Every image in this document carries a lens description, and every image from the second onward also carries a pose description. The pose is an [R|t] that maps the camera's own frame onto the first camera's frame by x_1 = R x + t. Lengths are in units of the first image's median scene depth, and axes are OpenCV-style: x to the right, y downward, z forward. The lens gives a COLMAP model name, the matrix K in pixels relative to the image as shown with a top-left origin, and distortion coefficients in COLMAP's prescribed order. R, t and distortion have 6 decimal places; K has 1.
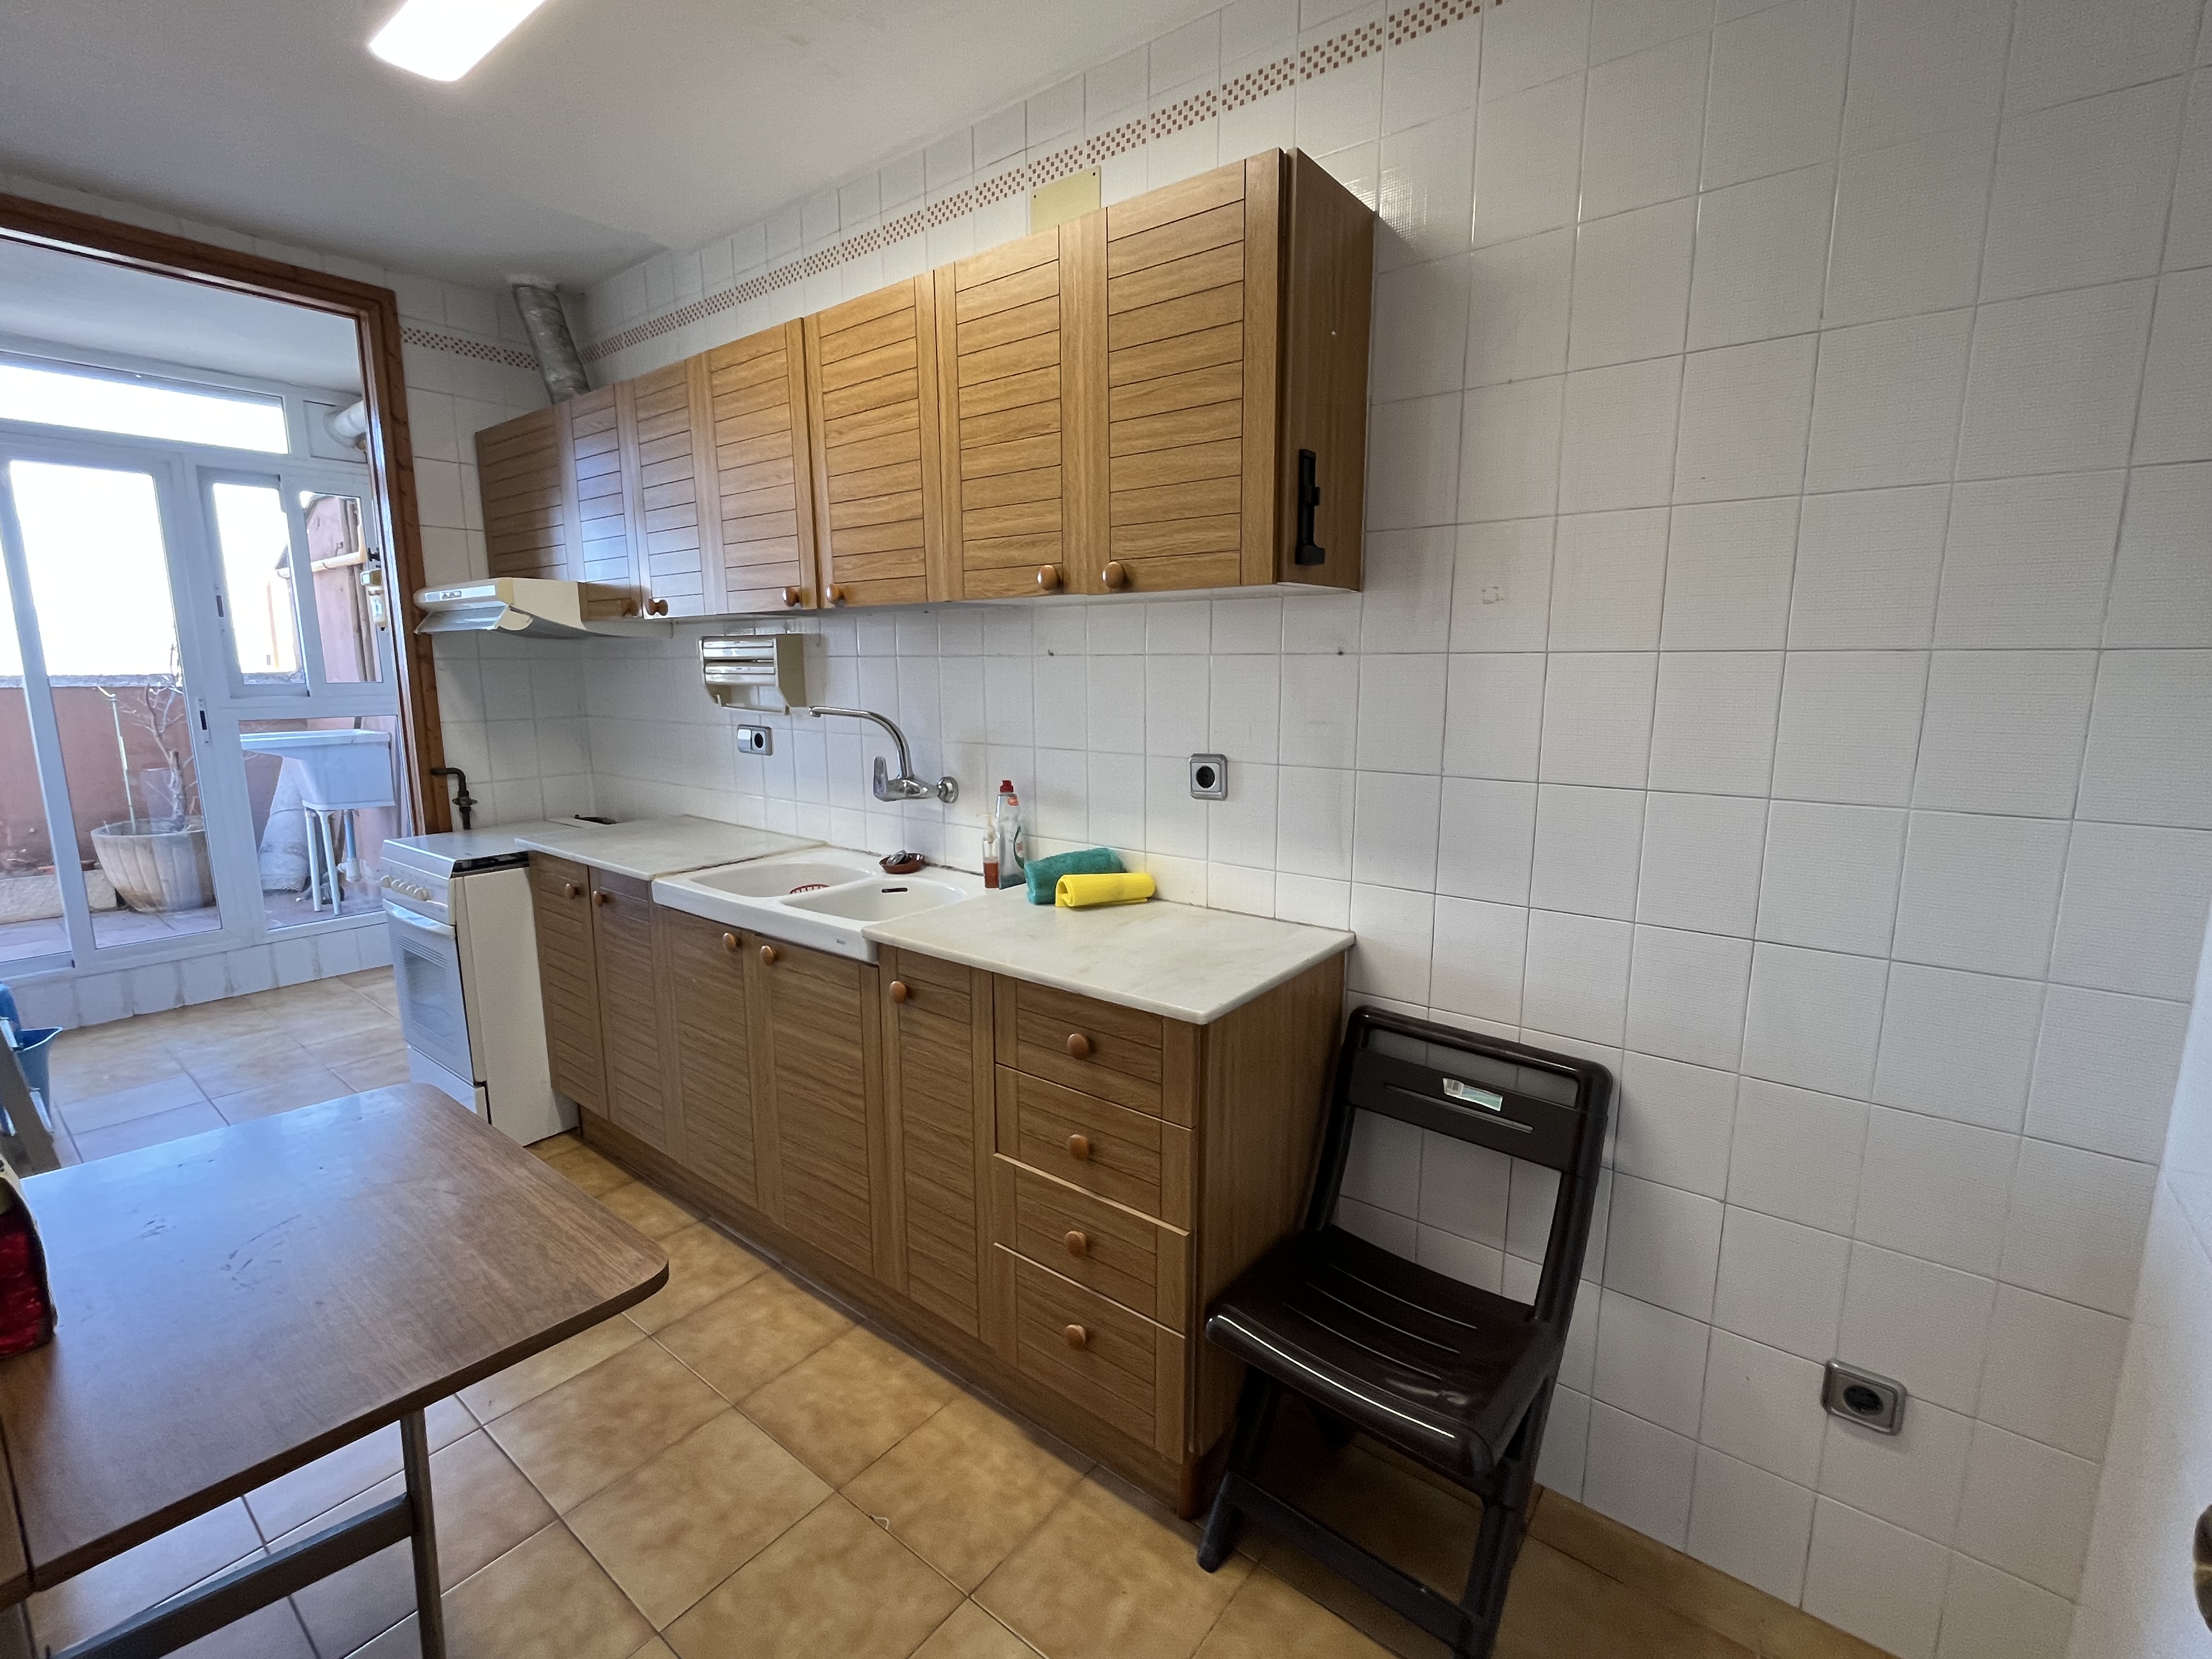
lens RADIAL K [[984.9, 0, 1104.5], [0, 984.9, 823.7], [0, 0, 1]] dist [-0.001167, 0.000390]
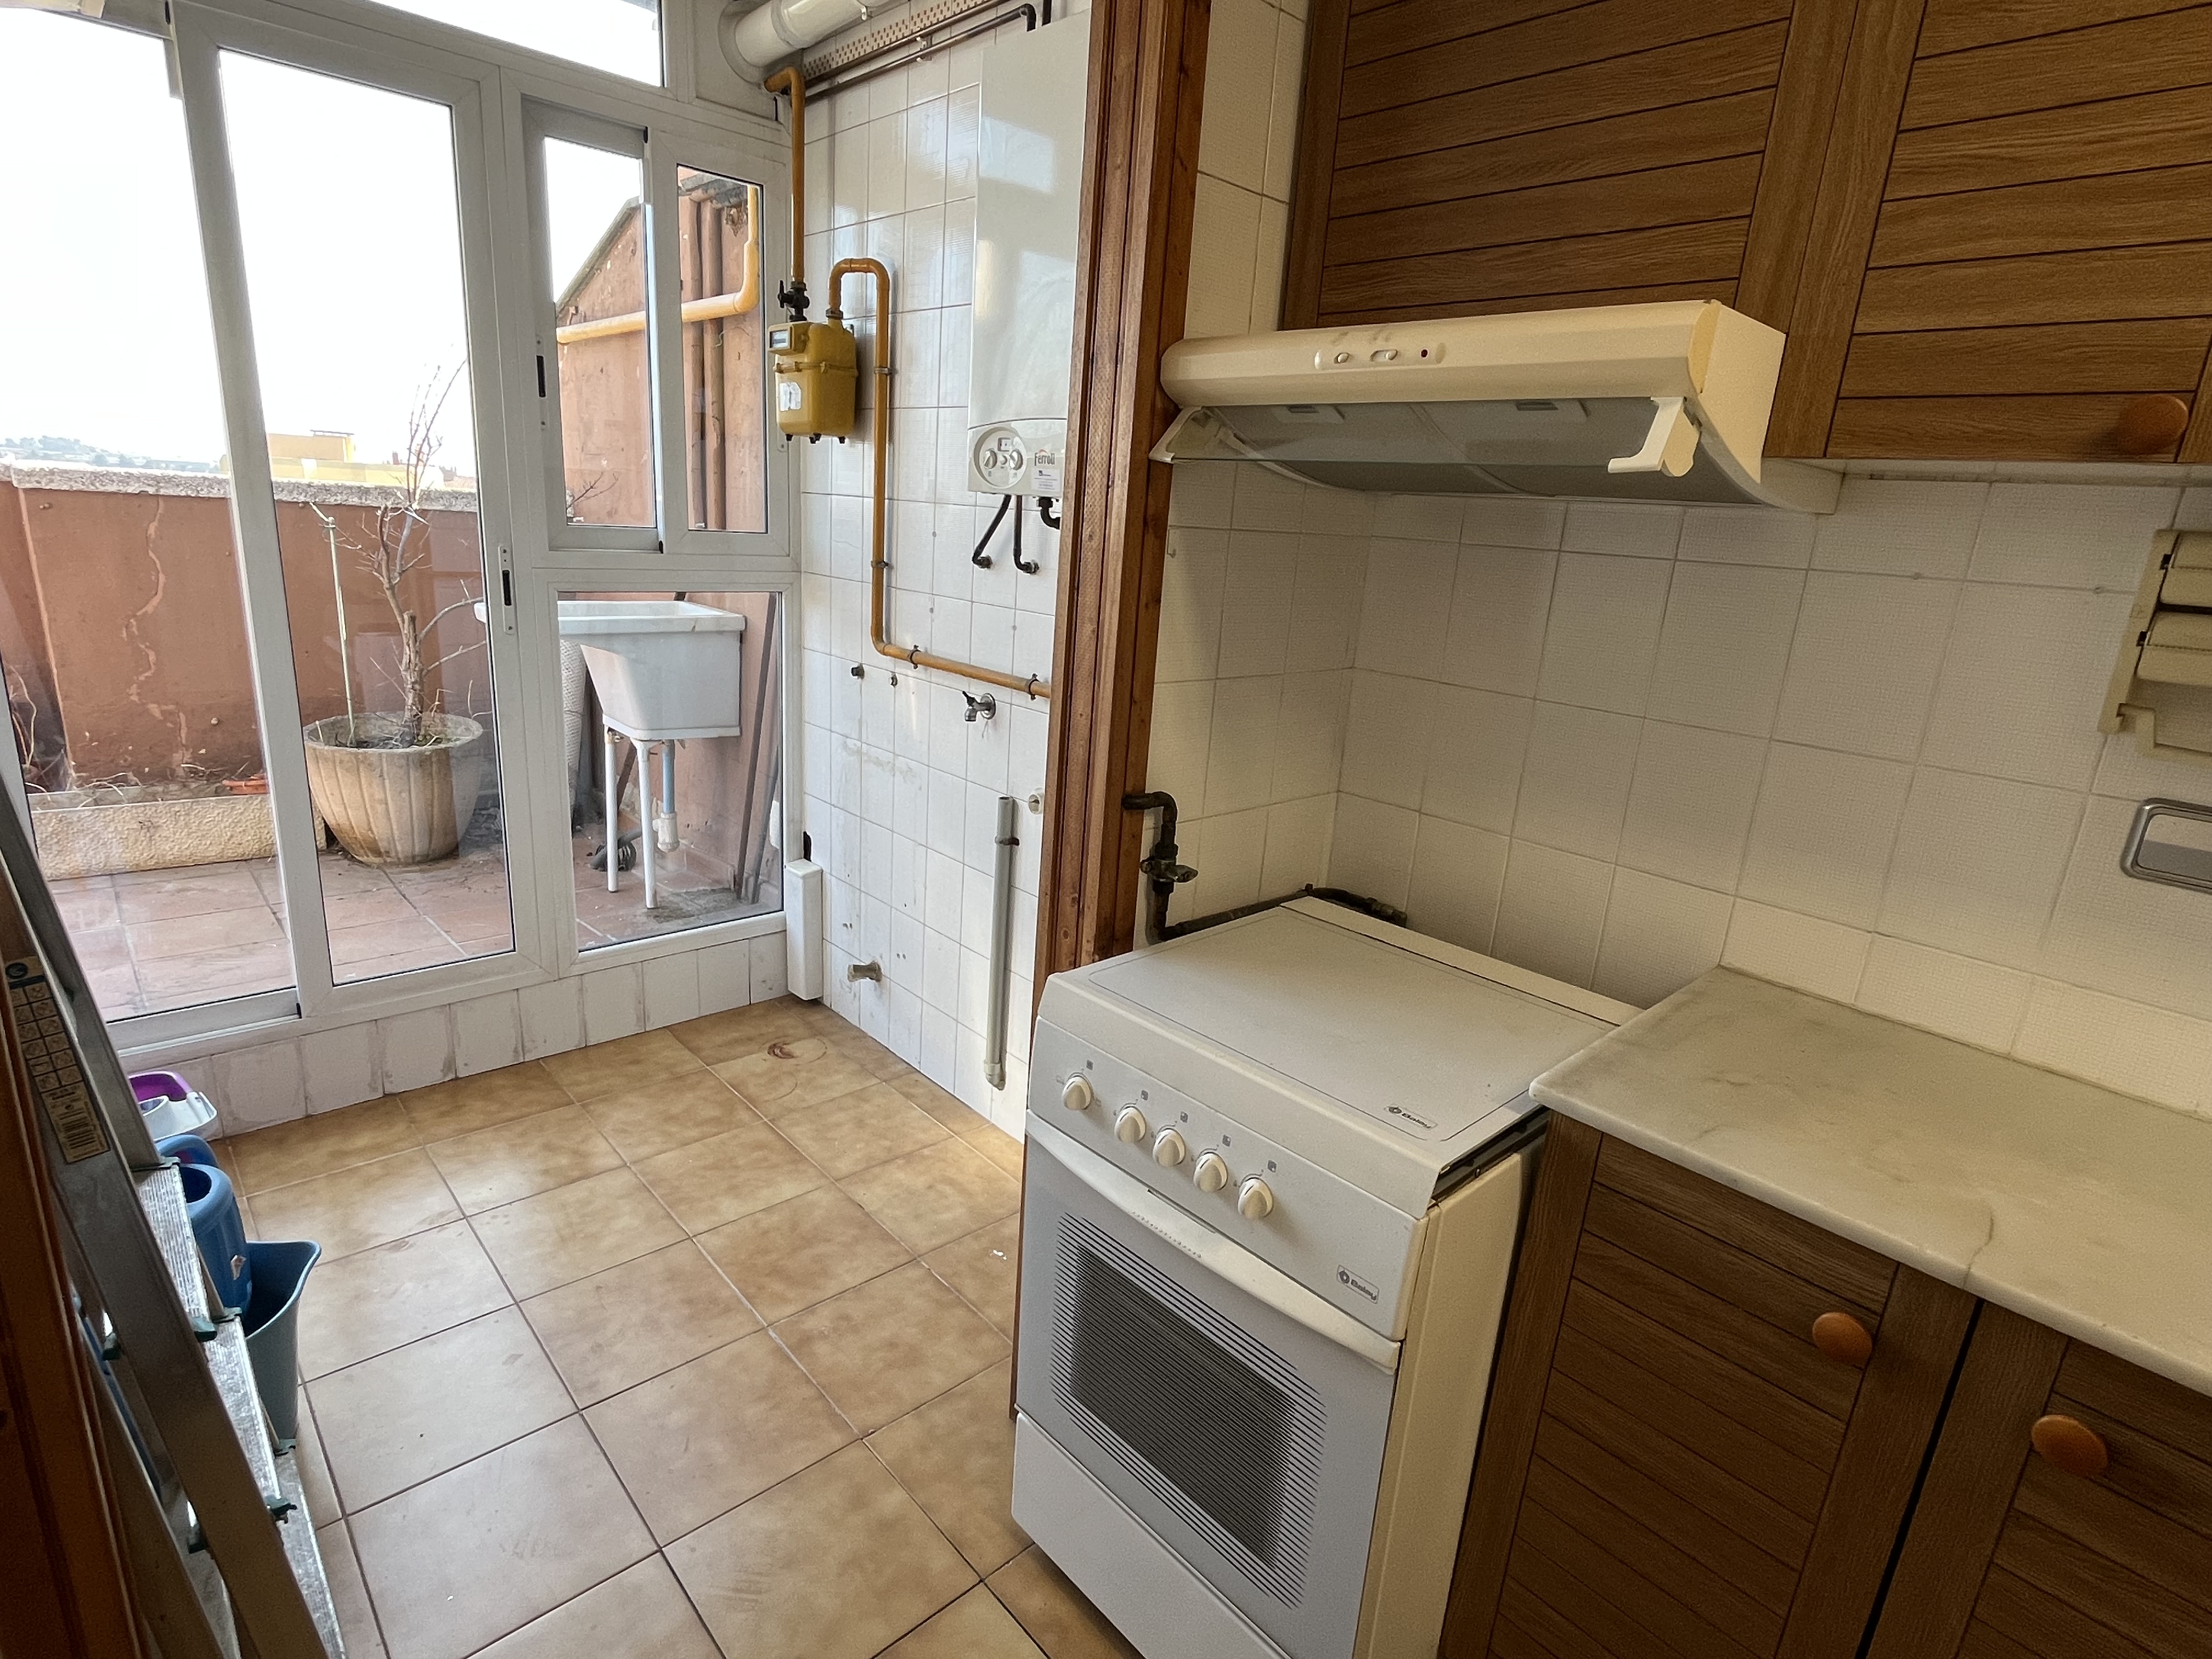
lens RADIAL K [[1135.4, 0, 1096.8], [0, 1135.4, 826.0], [0, 0, 1]] dist [-0.000442, -0.000894]
pose [[0.985039, 0.107012, -0.135078, -0.614717], [-0.092627, 0.989757, 0.108634, -0.091414], [0.145320, -0.094497, 0.984862, 0.512985]]
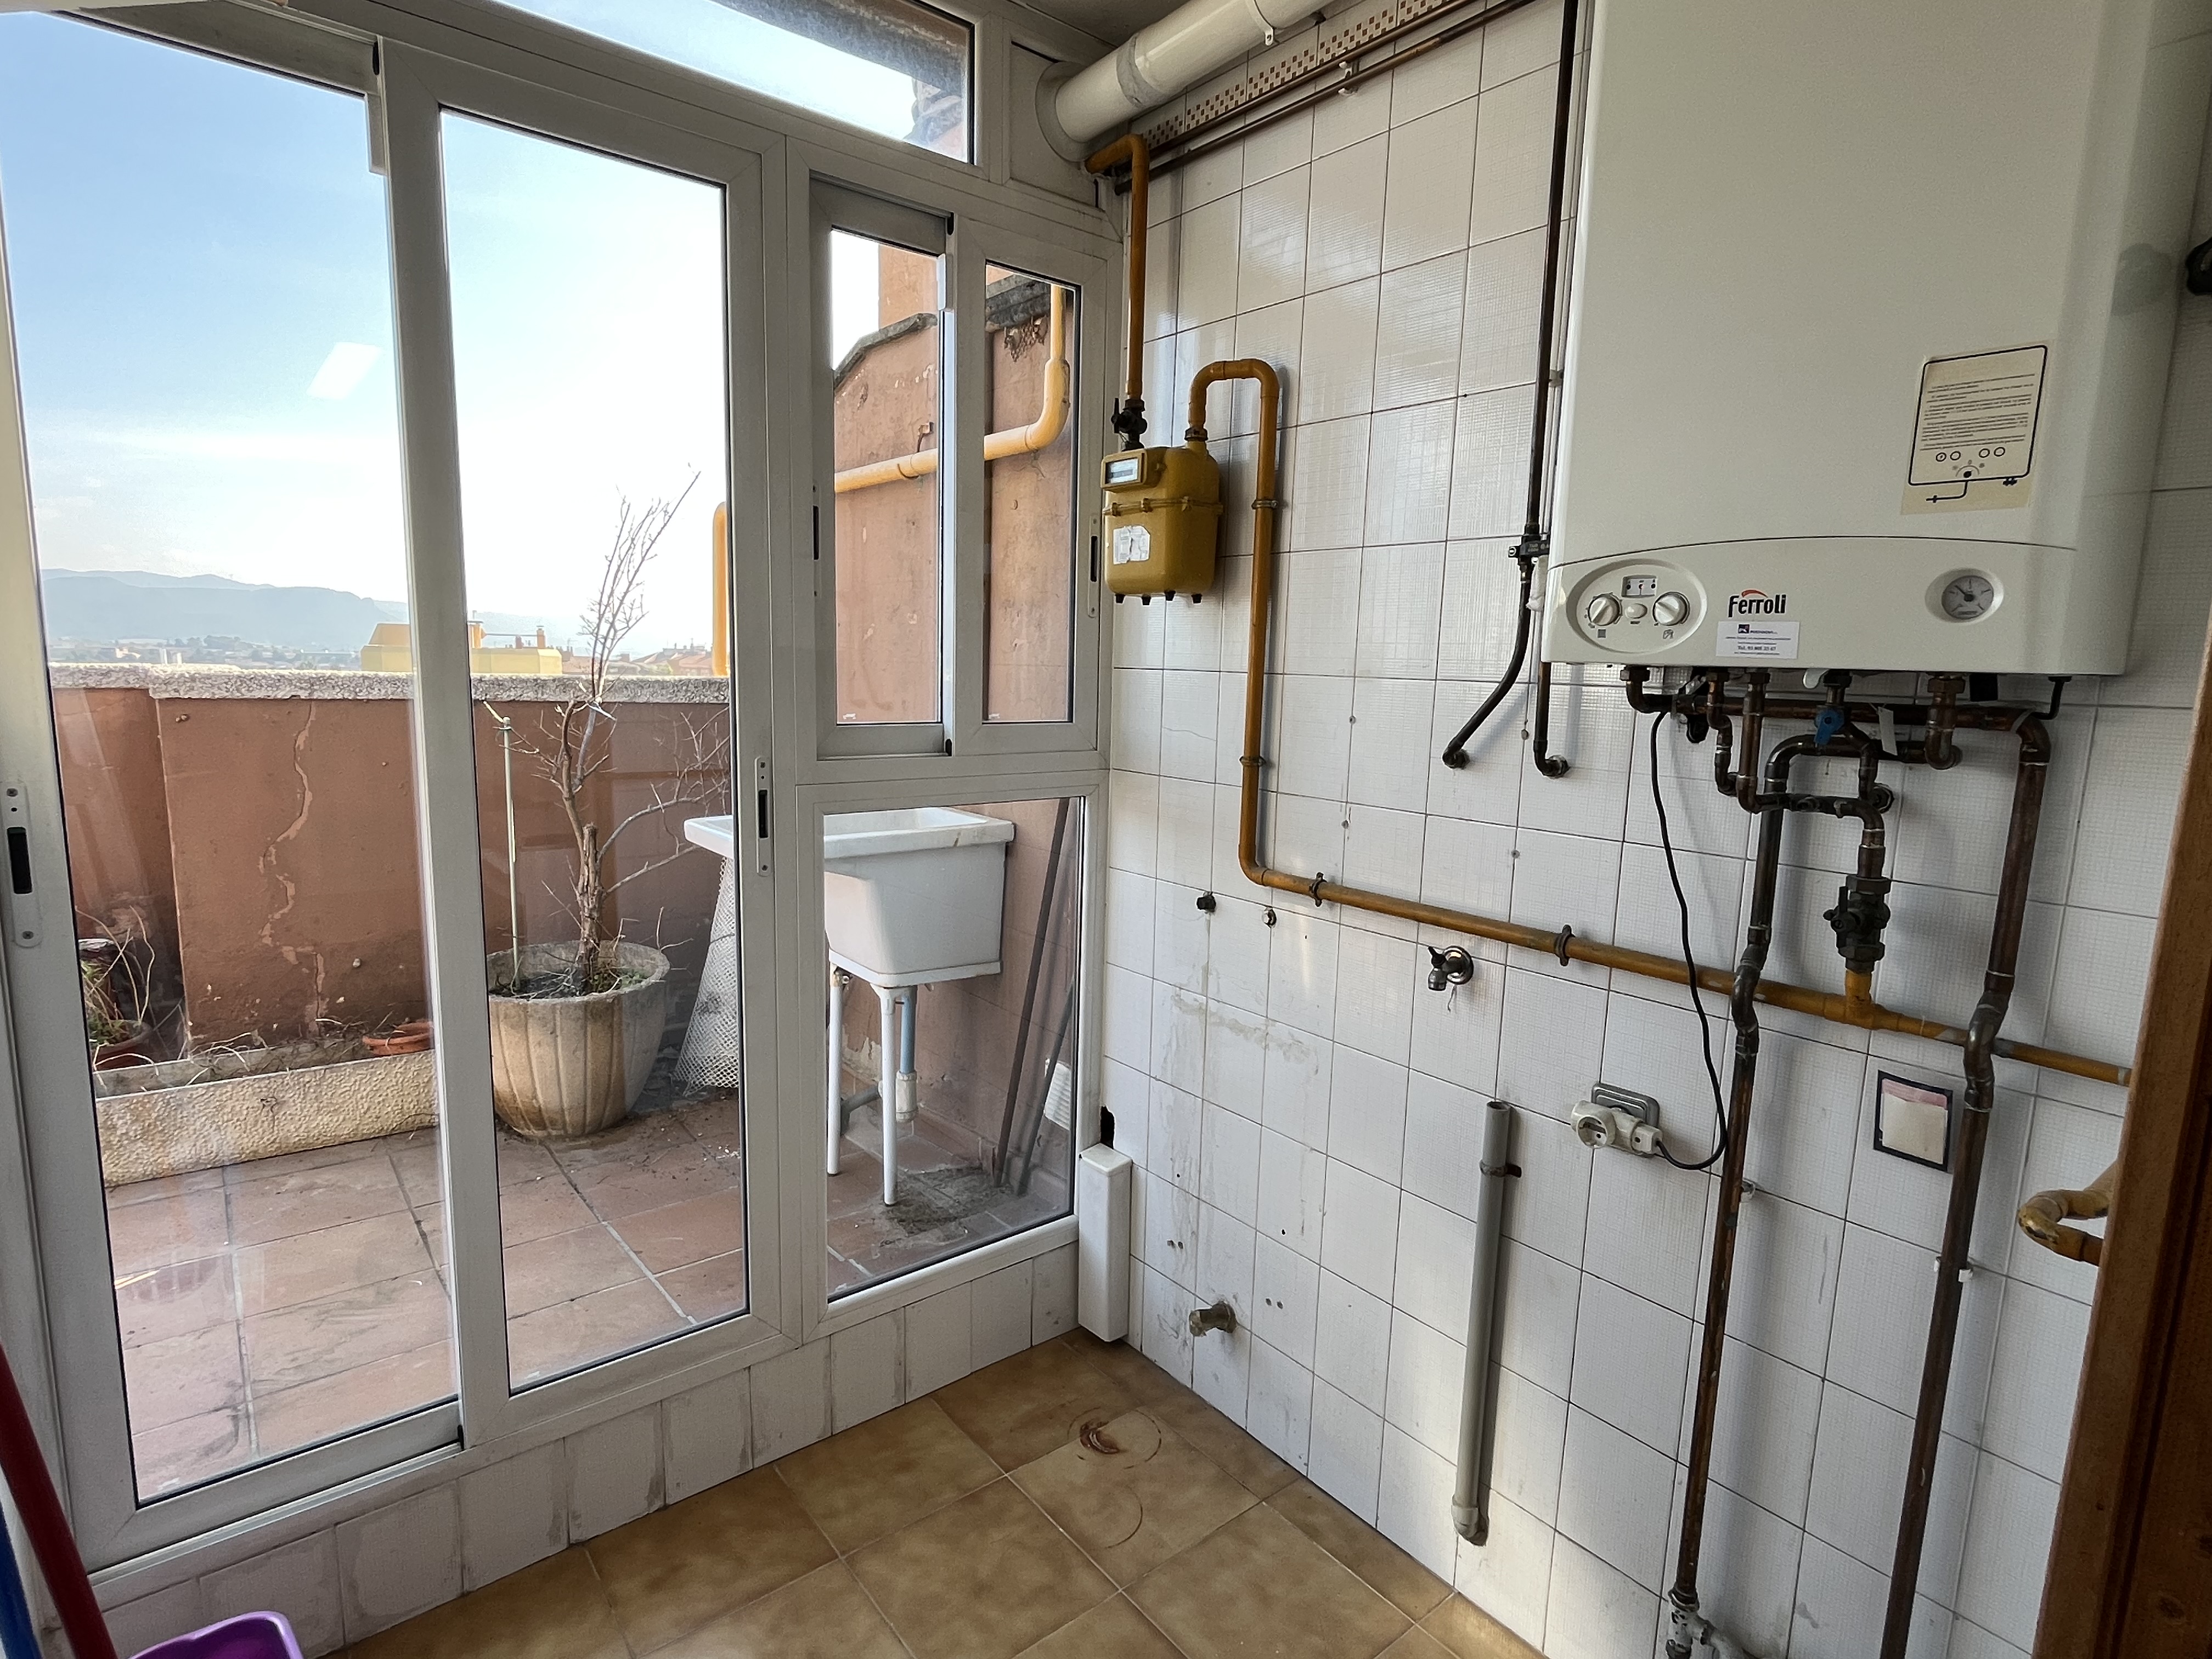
lens RADIAL K [[1139.4, 0, 1106.0], [0, 1139.4, 829.5], [0, 0, 1]] dist [0.000913, -0.000426]
pose [[0.975269, 0.058799, -0.213056, -0.852480], [-0.063164, 0.997909, -0.013733, -0.126887], [0.211803, 0.026851, 0.976943, 0.721824]]
